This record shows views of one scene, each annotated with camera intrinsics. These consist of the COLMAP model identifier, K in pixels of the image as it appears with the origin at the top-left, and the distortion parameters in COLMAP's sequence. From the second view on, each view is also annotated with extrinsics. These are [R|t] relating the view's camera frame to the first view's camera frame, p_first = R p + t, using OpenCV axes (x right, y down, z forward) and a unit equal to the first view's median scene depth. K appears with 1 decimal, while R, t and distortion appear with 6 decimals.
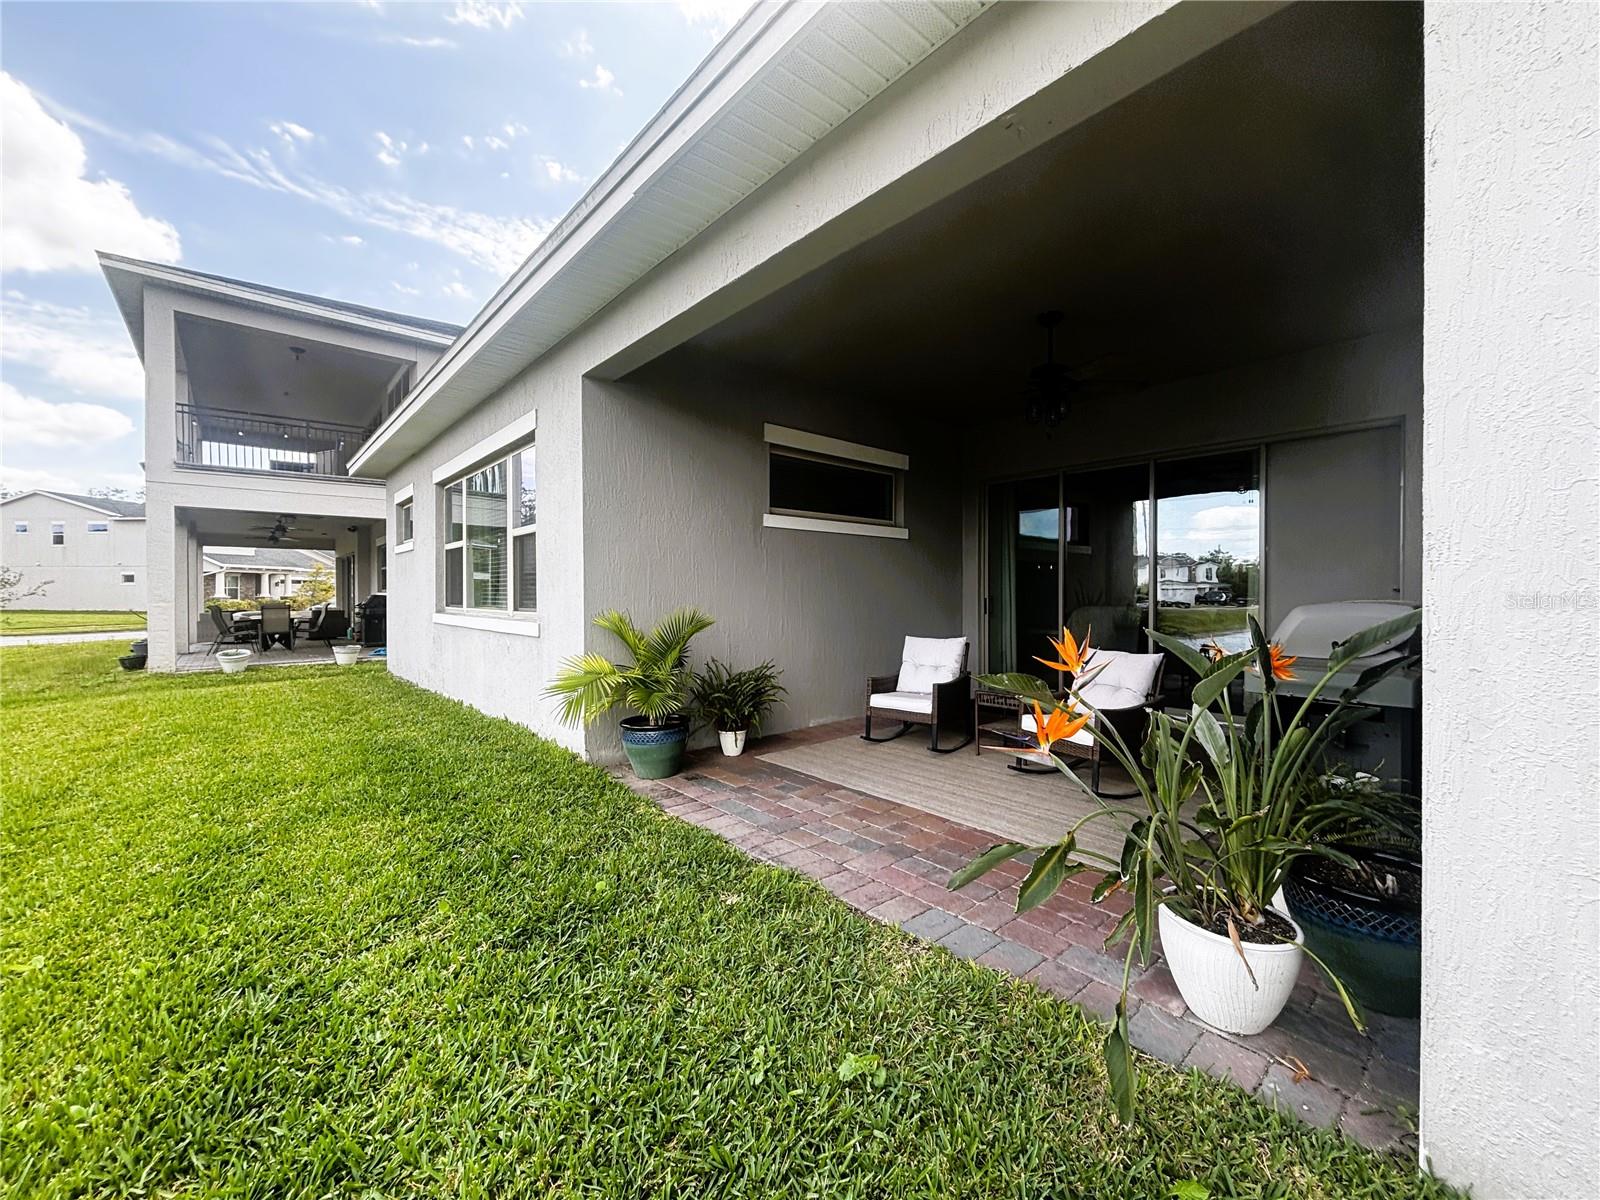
lens RADIAL K [[644.1, 0, 794.6], [0, 644.1, 596.7], [0, 0, 1]] dist [0.000818, -0.000272]
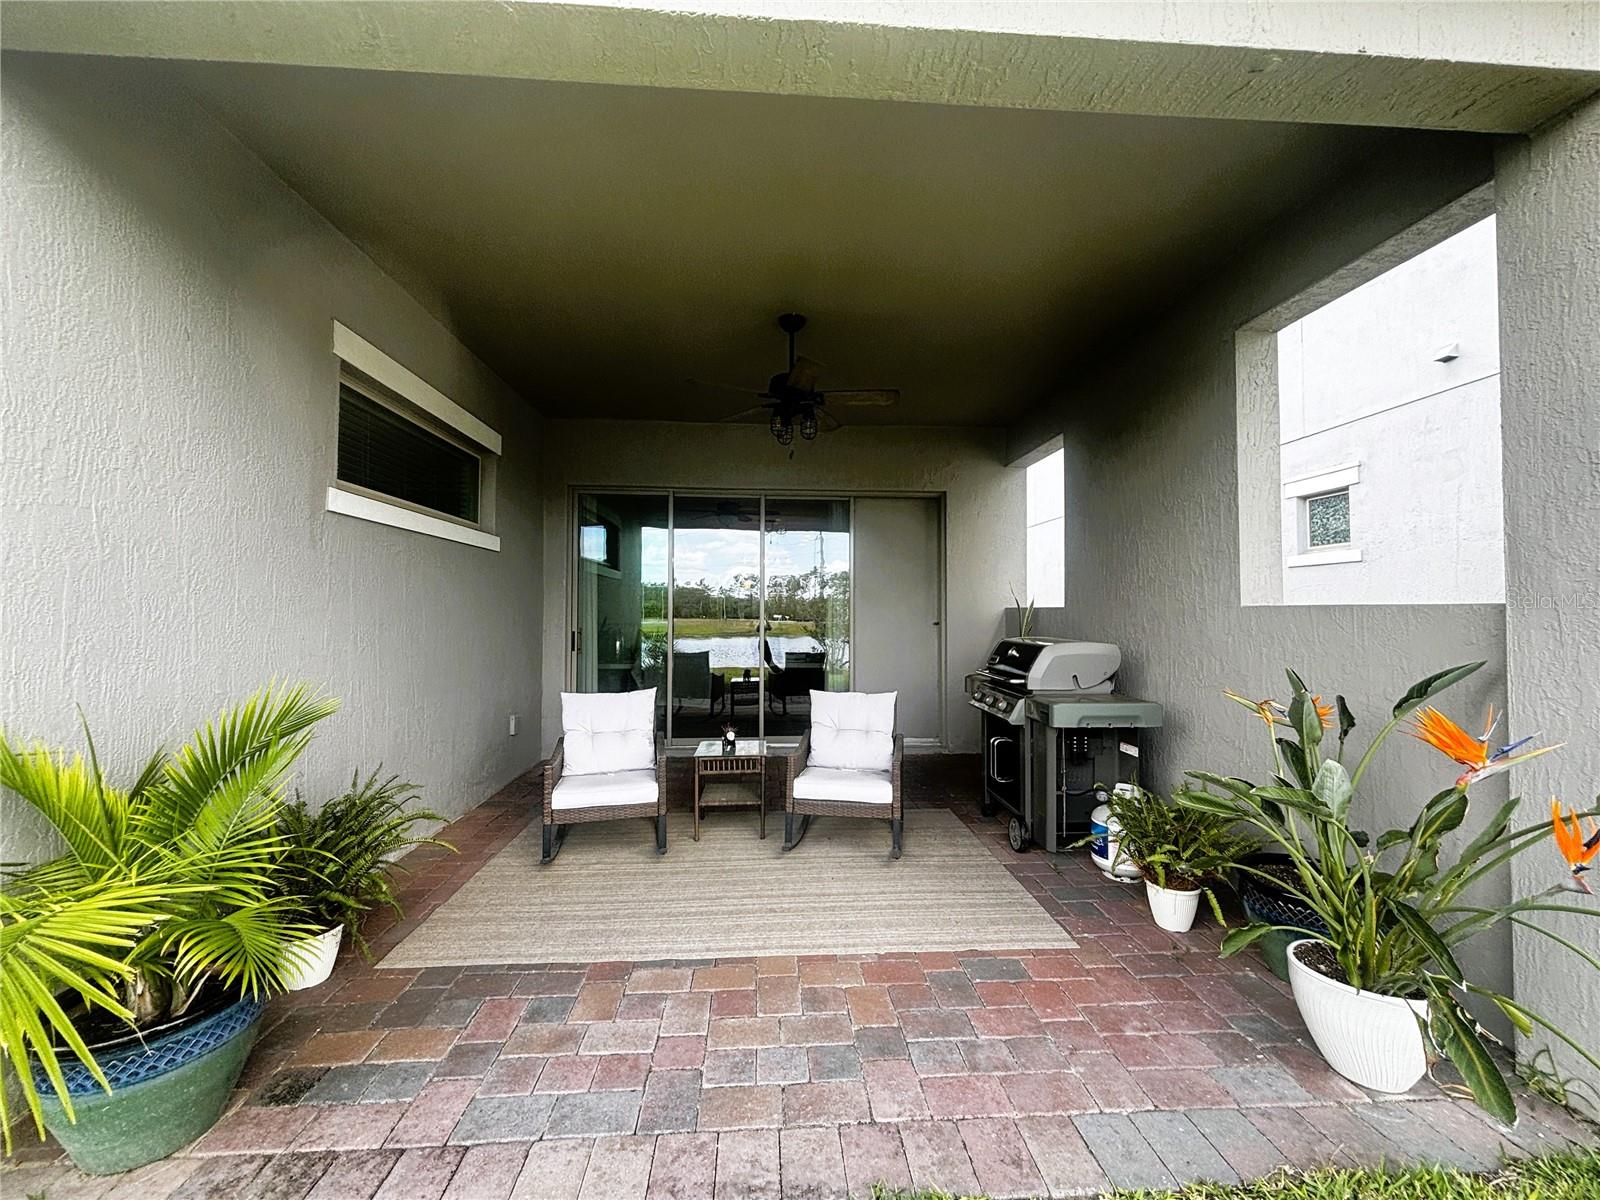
lens RADIAL K [[644.1, 0, 806.1], [0, 644.1, 603.1], [0, 0, 1]] dist [0.000818, -0.000272]
pose [[0.598644, 0.016531, 0.800845, -0.256853], [-0.002200, 0.999817, -0.018993, -0.026436], [-0.801012, 0.009608, 0.598571, 0.405551]]
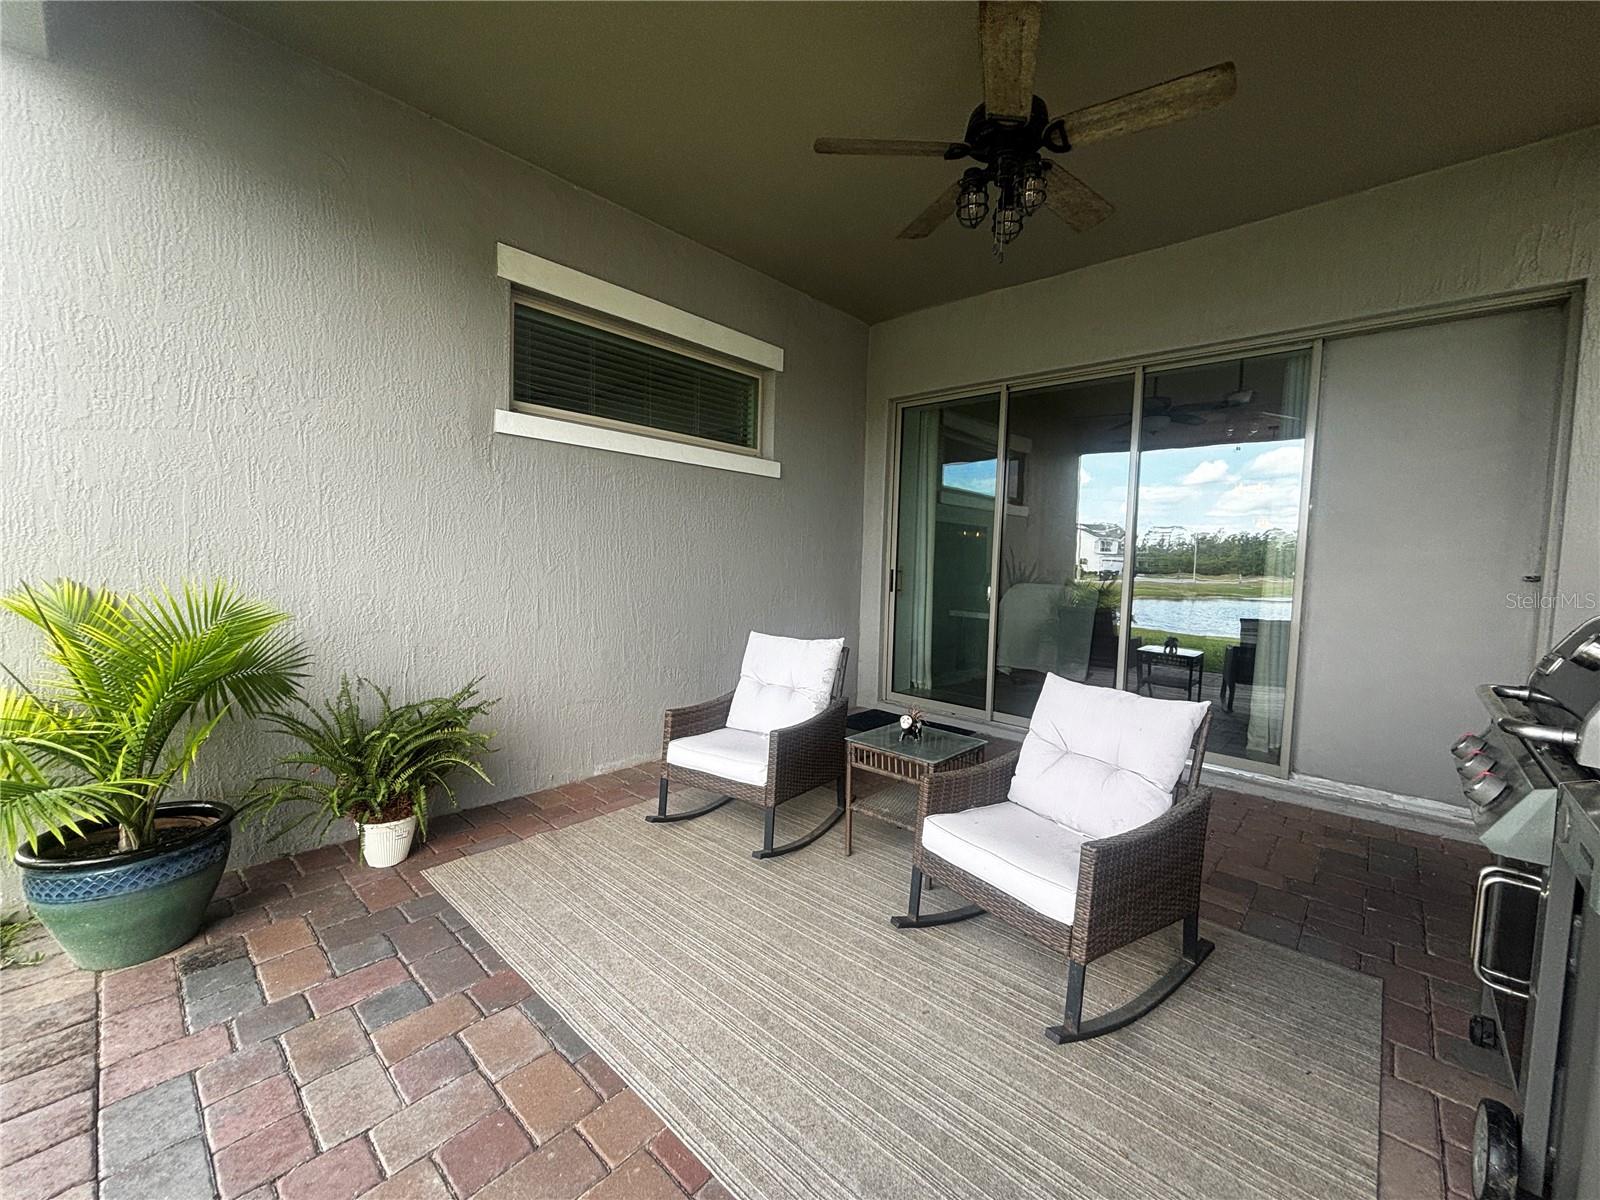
lens RADIAL K [[644.1, 0, 803.5], [0, 644.1, 601.8], [0, 0, 1]] dist [0.000818, -0.000272]
pose [[0.992377, 0.019957, 0.121611, 0.166014], [-0.028035, 0.997486, 0.065082, -0.007923], [-0.120006, -0.067995, 0.990442, 0.447061]]
